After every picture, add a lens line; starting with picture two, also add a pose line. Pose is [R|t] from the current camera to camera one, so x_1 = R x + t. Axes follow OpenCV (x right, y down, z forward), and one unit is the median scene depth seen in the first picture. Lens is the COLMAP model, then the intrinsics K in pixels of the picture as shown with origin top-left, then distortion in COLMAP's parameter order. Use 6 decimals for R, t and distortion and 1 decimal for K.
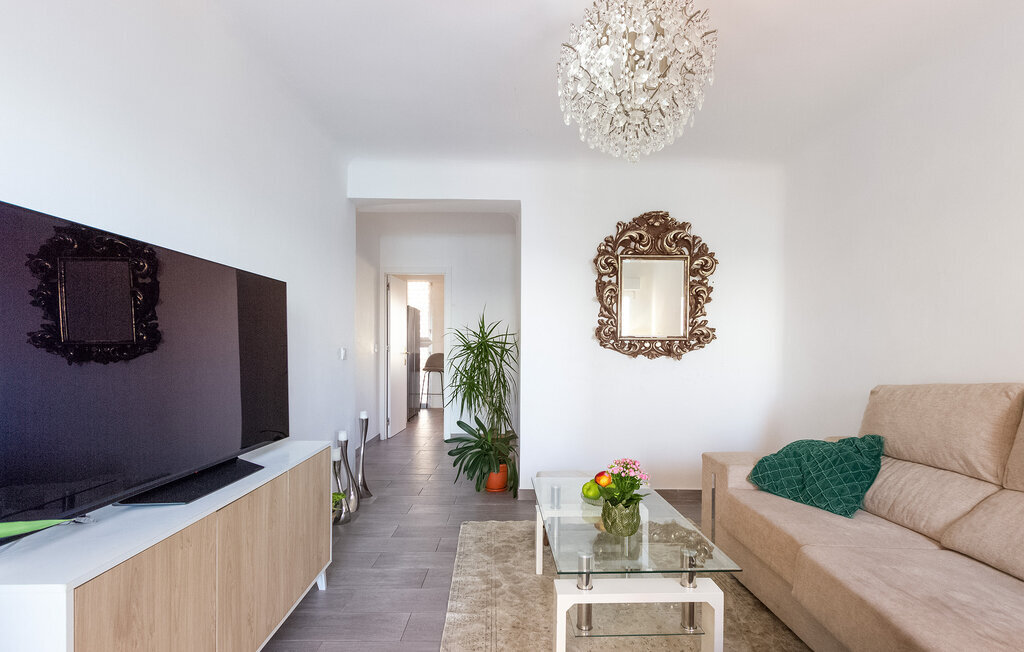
lens RADIAL K [[499.2, 0, 512.9], [0, 499.2, 355.0], [0, 0, 1]] dist [-0.002185, -0.000609]
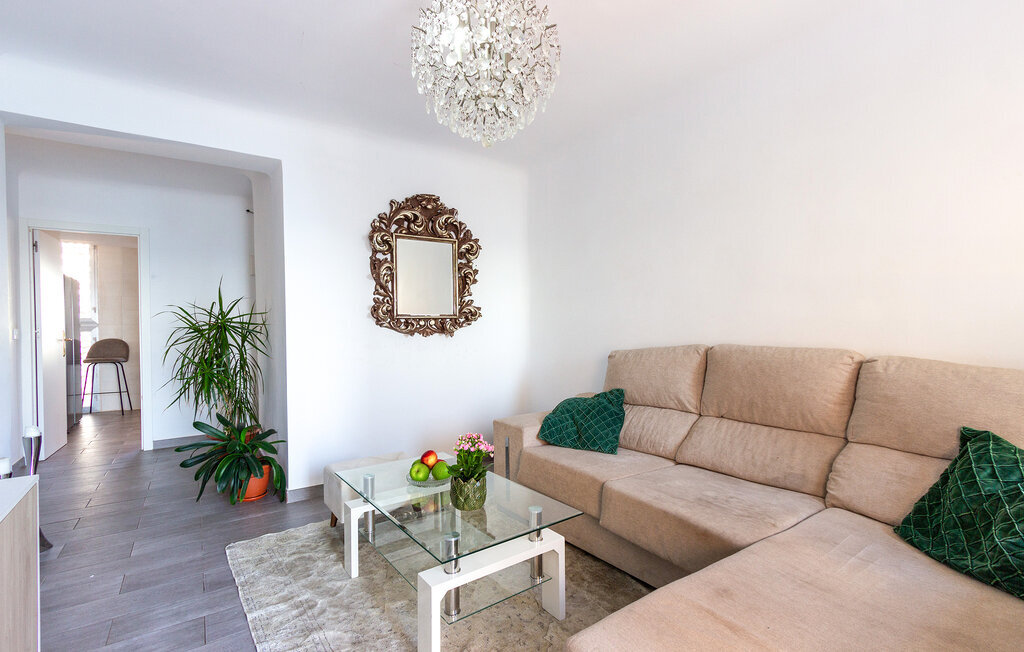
lens RADIAL K [[483.1, 0, 526.7], [0, 483.1, 327.6], [0, 0, 1]] dist [0.000370, -0.000538]
pose [[0.812407, -0.019972, 0.582749, -0.138166], [0.027439, 0.999616, -0.003994, -0.001085], [-0.582445, 0.019234, 0.812642, 0.068519]]
